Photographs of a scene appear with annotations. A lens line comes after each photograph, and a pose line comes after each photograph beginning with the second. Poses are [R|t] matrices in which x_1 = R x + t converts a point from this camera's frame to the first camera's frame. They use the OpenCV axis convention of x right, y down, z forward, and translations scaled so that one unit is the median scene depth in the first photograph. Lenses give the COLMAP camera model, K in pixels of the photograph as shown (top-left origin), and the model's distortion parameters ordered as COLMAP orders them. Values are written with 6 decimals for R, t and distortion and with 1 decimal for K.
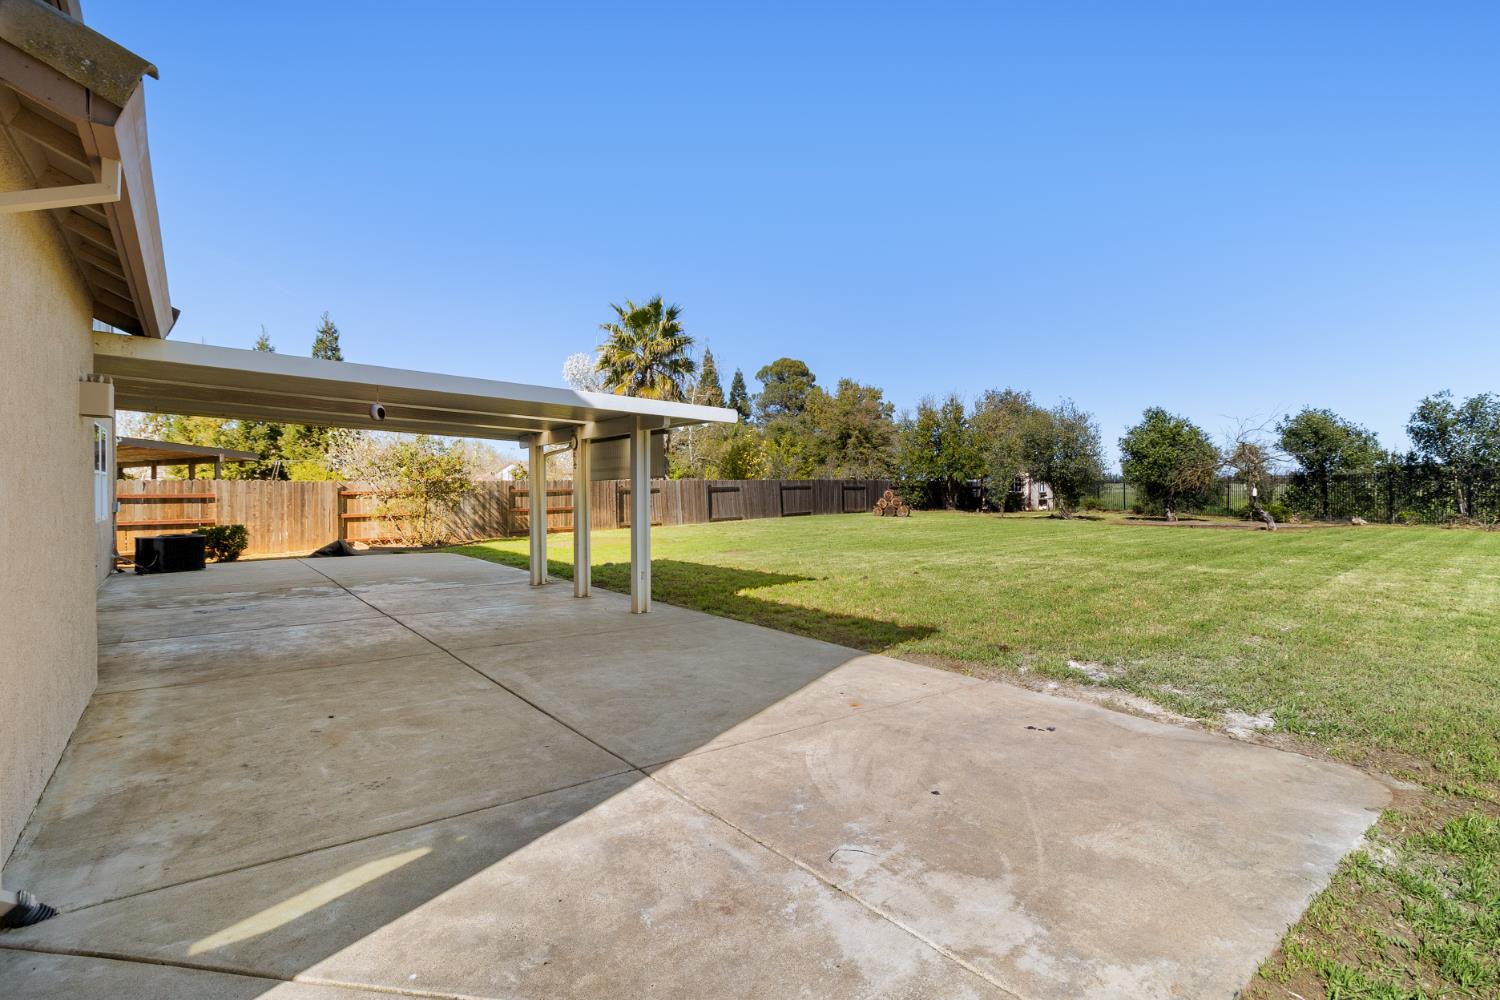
lens RADIAL K [[709.4, 0, 750.0], [0, 709.4, 500.0], [0, 0, 1]] dist [-0.001345, 0.000250]
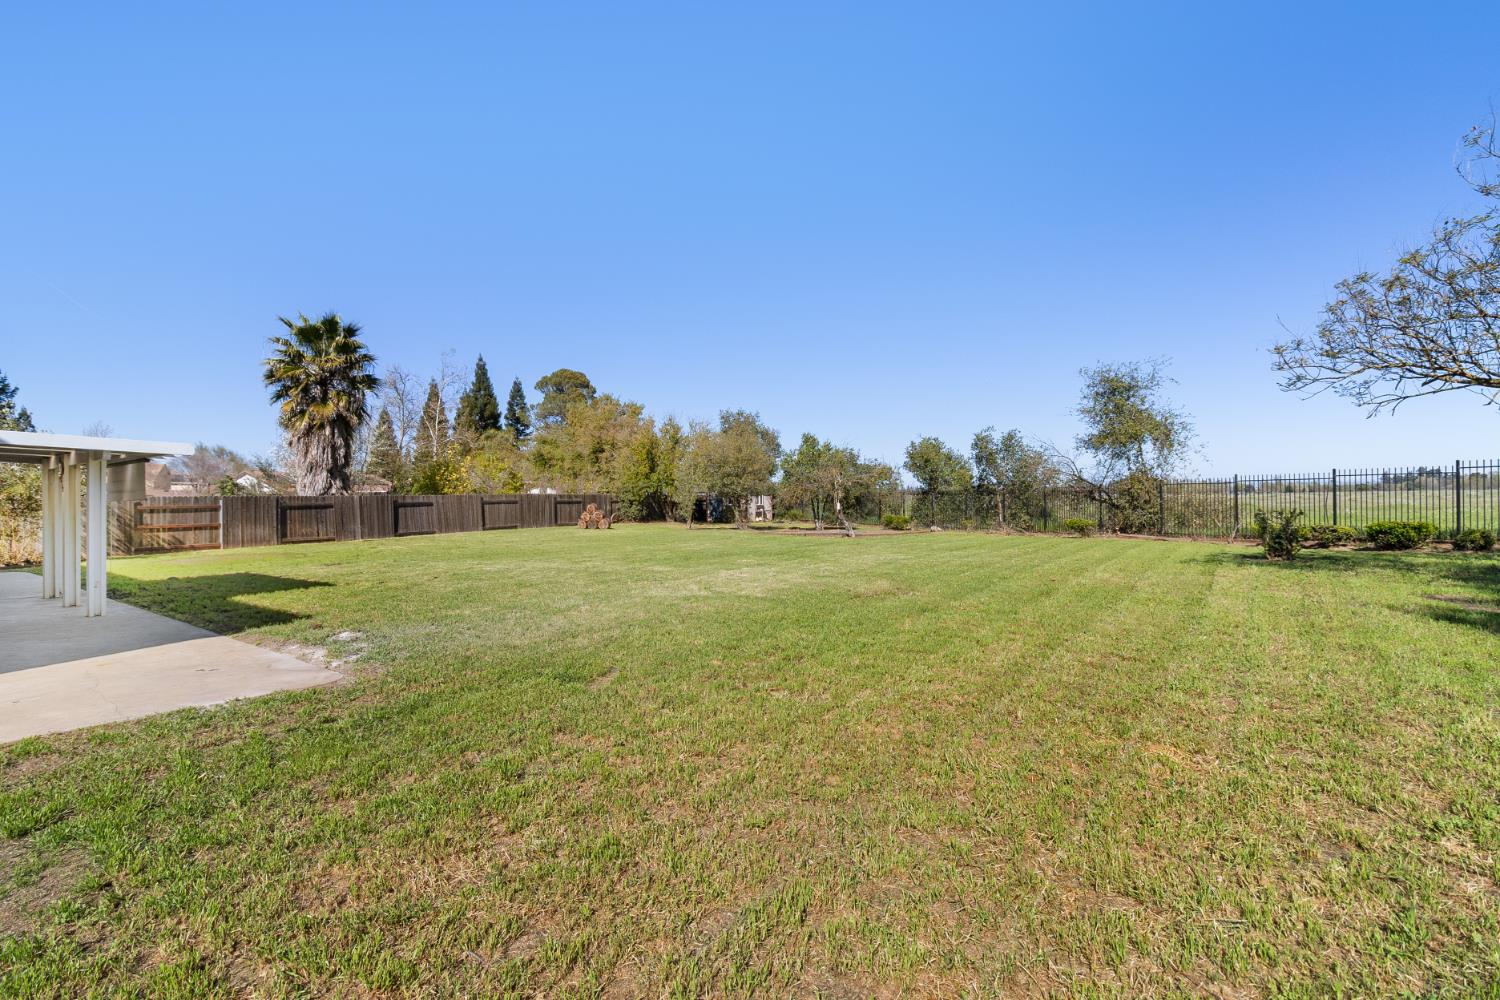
lens RADIAL K [[723.7, 0, 750.0], [0, 723.7, 500.0], [0, 0, 1]] dist [-0.000164, 0.000114]
pose [[0.969971, -0.002200, 0.243210, 0.182571], [0.006099, 0.999865, -0.015280, -0.002386], [-0.243143, 0.016305, 0.969853, -0.127825]]
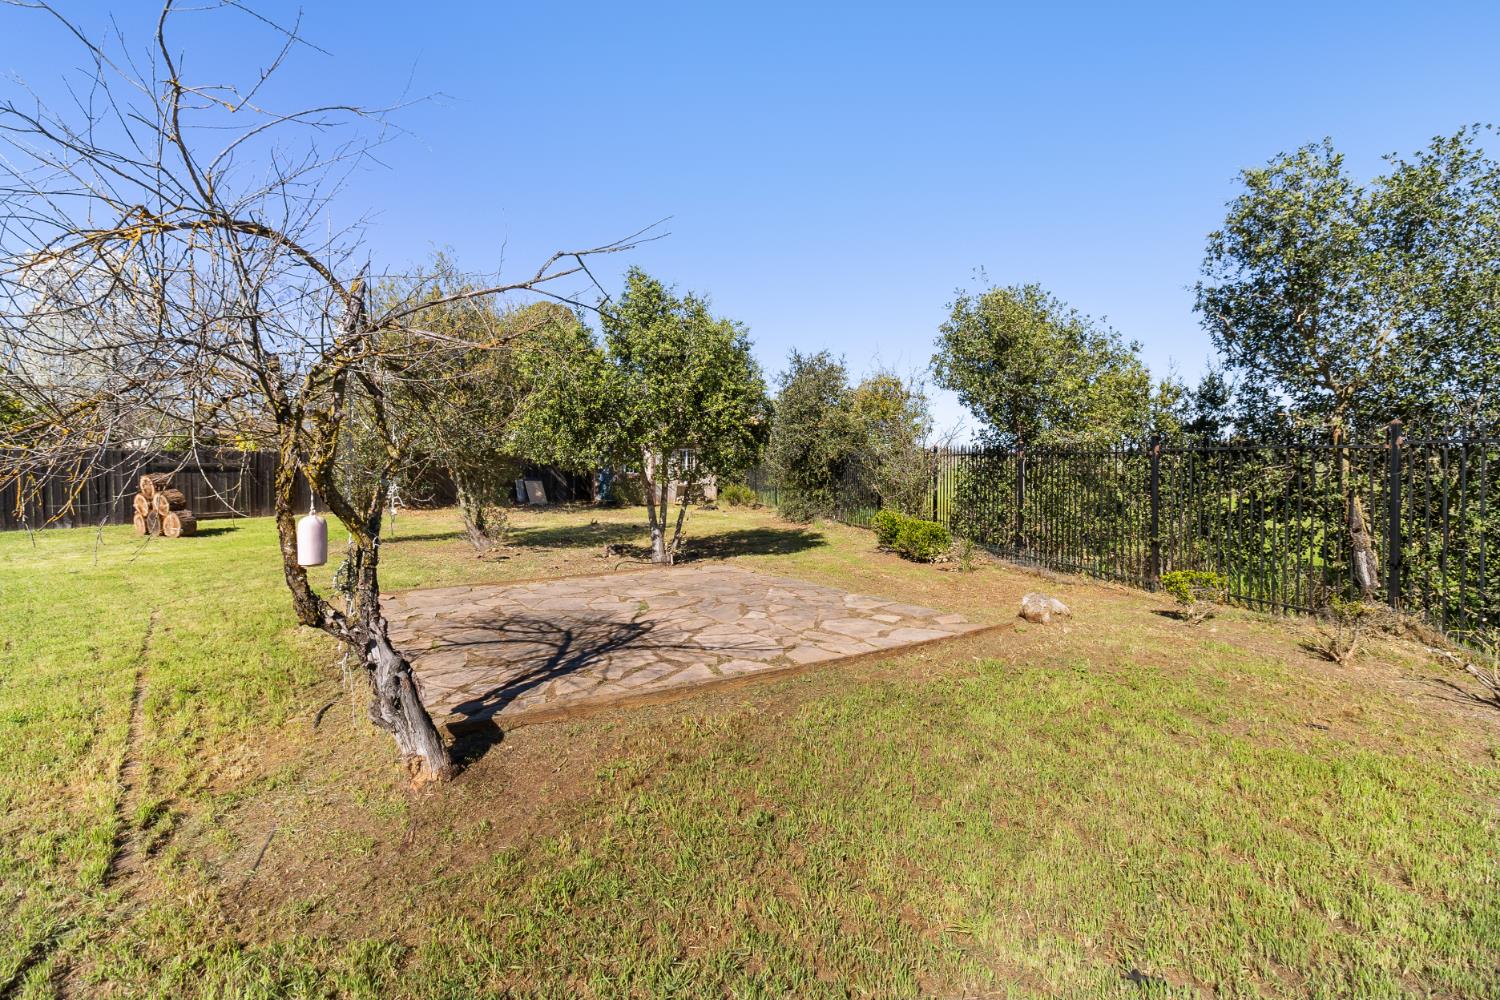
lens RADIAL K [[696.3, 0, 754.9], [0, 696.3, 477.1], [0, 0, 1]] dist [-0.000952, -0.000056]
pose [[0.987528, -0.001948, 0.157429, 0.554728], [0.000267, 0.999943, 0.010700, -0.019962], [-0.157441, -0.010524, 0.987472, 0.587579]]
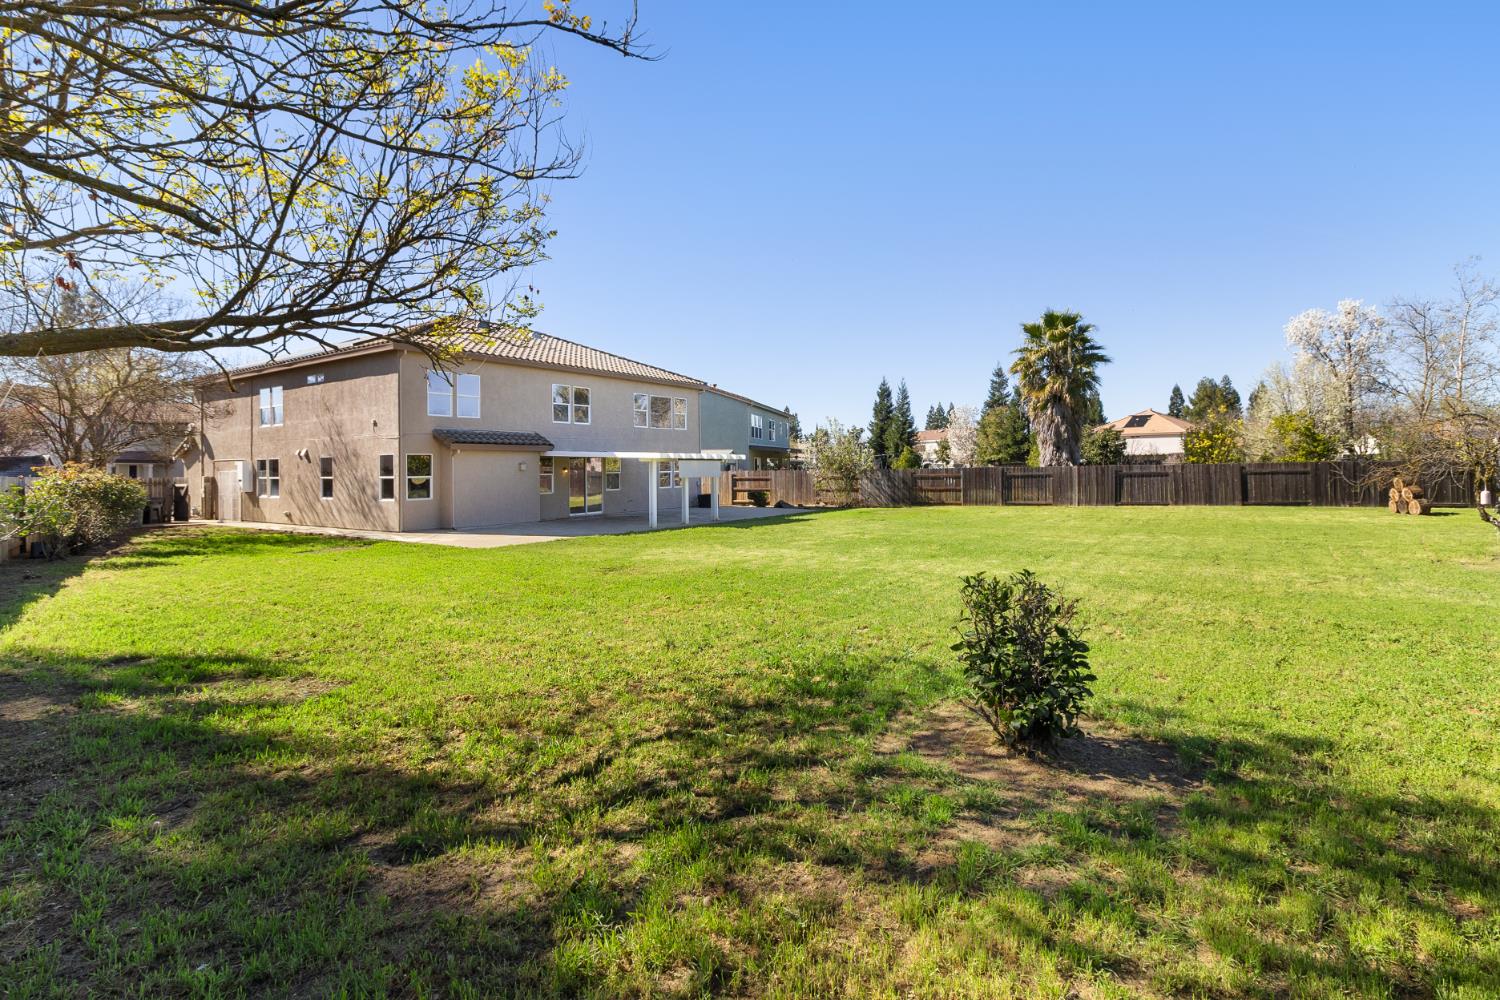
lens RADIAL K [[696.3, 0, 754.9], [0, 696.3, 477.1], [0, 0, 1]] dist [-0.000952, -0.000056]
pose [[0.293186, 0.016408, -0.955915, 0.762468], [-0.005631, 0.999865, 0.015435, -0.023928], [0.956039, 0.000858, 0.293239, 0.186803]]
